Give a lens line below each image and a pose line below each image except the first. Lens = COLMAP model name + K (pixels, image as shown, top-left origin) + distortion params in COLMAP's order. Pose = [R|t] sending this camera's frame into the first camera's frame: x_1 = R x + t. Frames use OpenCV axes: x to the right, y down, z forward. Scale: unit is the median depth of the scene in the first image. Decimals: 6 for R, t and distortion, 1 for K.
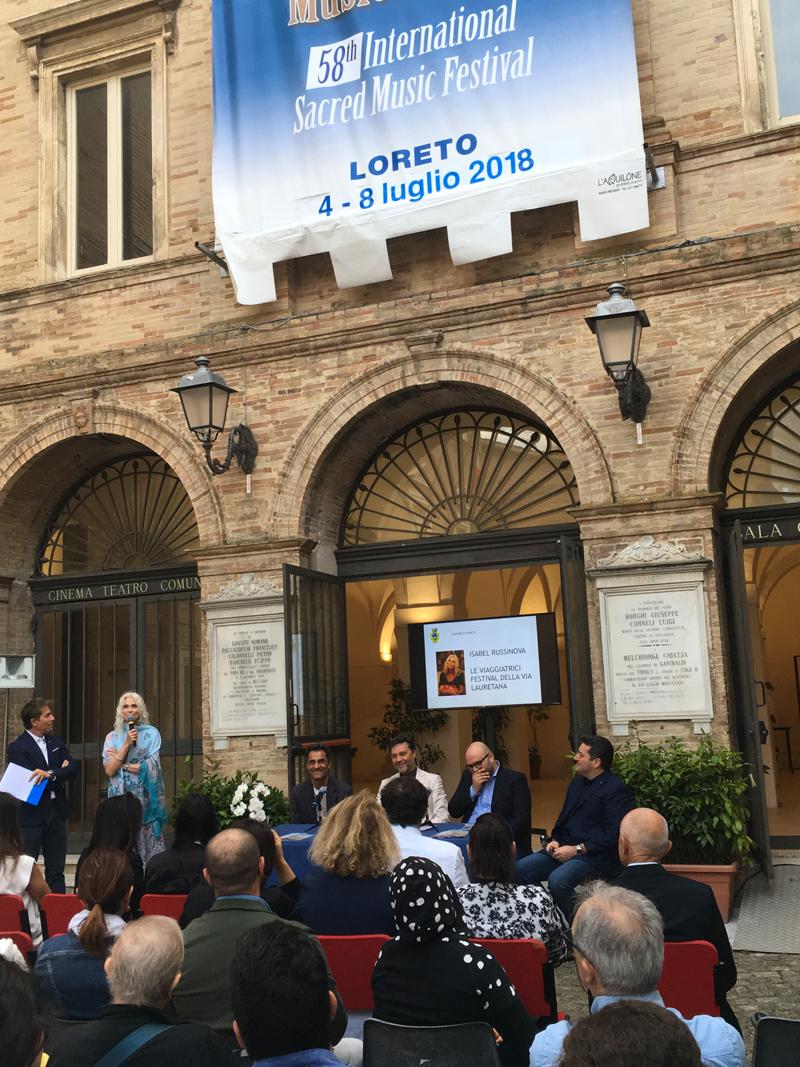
lens RADIAL K [[1176.9, 0, 398.2], [0, 1176.9, 533.0], [0, 0, 1]] dist [0.068294, 0.000000]
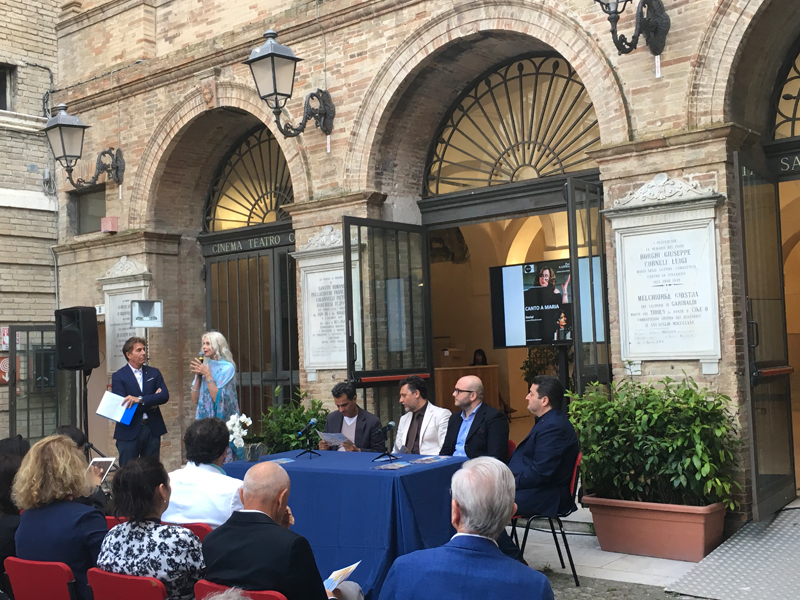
lens RADIAL K [[1037.4, 0, 400.6], [0, 1037.4, 299.0], [0, 0, 1]] dist [0.077688, 0.000000]
pose [[0.941184, -0.011137, -0.337712, 0.281729], [0.048560, 0.993540, 0.102569, 0.006235], [0.334388, -0.112935, 0.935644, 0.104255]]
